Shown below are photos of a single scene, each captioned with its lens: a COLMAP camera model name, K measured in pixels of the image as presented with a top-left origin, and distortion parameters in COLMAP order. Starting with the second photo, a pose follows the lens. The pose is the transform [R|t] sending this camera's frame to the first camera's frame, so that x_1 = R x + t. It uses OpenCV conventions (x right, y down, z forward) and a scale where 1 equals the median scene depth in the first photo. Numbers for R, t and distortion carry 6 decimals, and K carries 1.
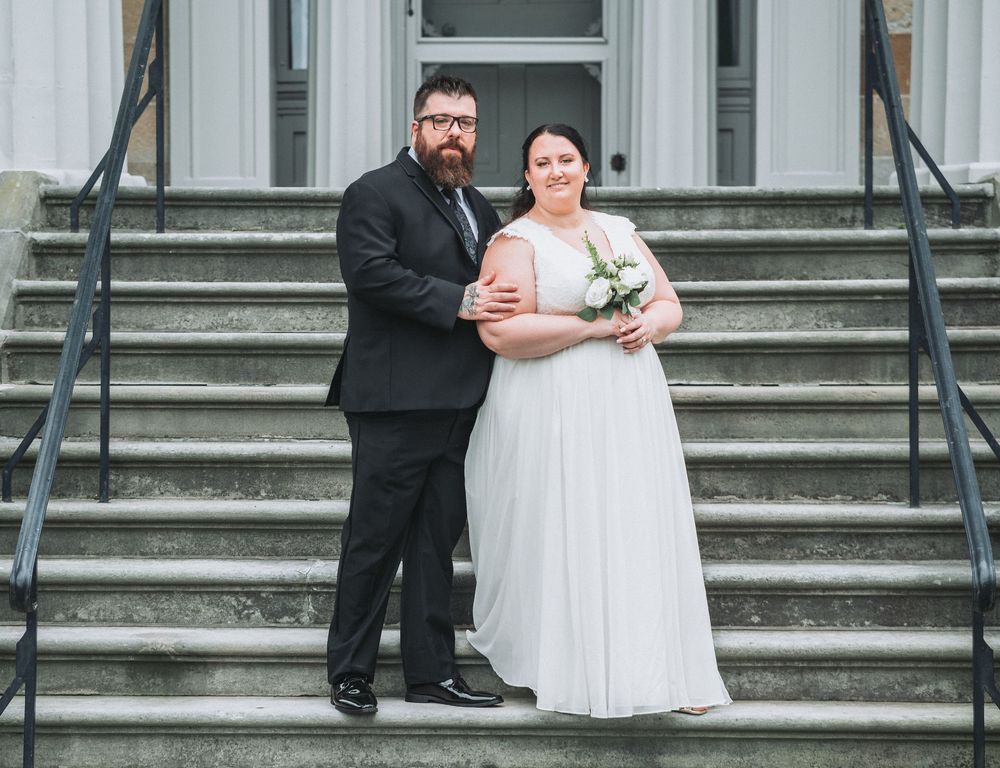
lens RADIAL K [[2659.4, 0, 495.2], [0, 2659.4, 382.8], [0, 0, 1]] dist [0.469807, 0.000000]
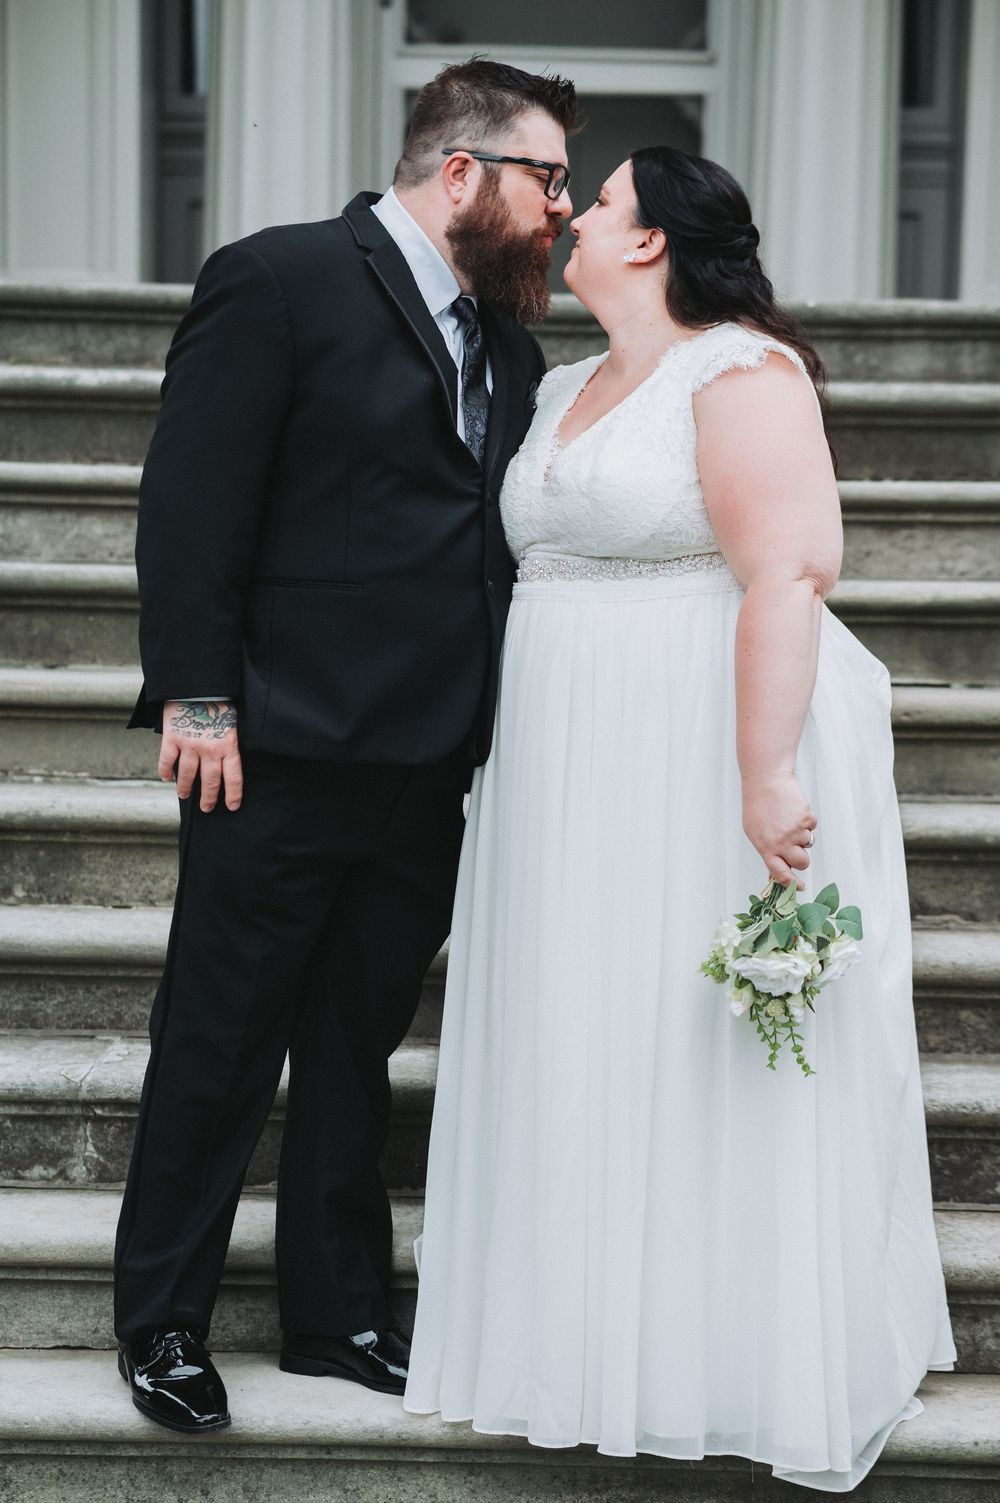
lens RADIAL K [[3598.9, 0, 512.6], [0, 3598.9, 754.8], [0, 0, 1]] dist [0.391890, 0.000000]
pose [[0.999714, 0.023261, -0.005589, 0.008864], [-0.022962, 0.998550, 0.048692, -0.019402], [0.006713, -0.048549, 0.998798, 0.317307]]
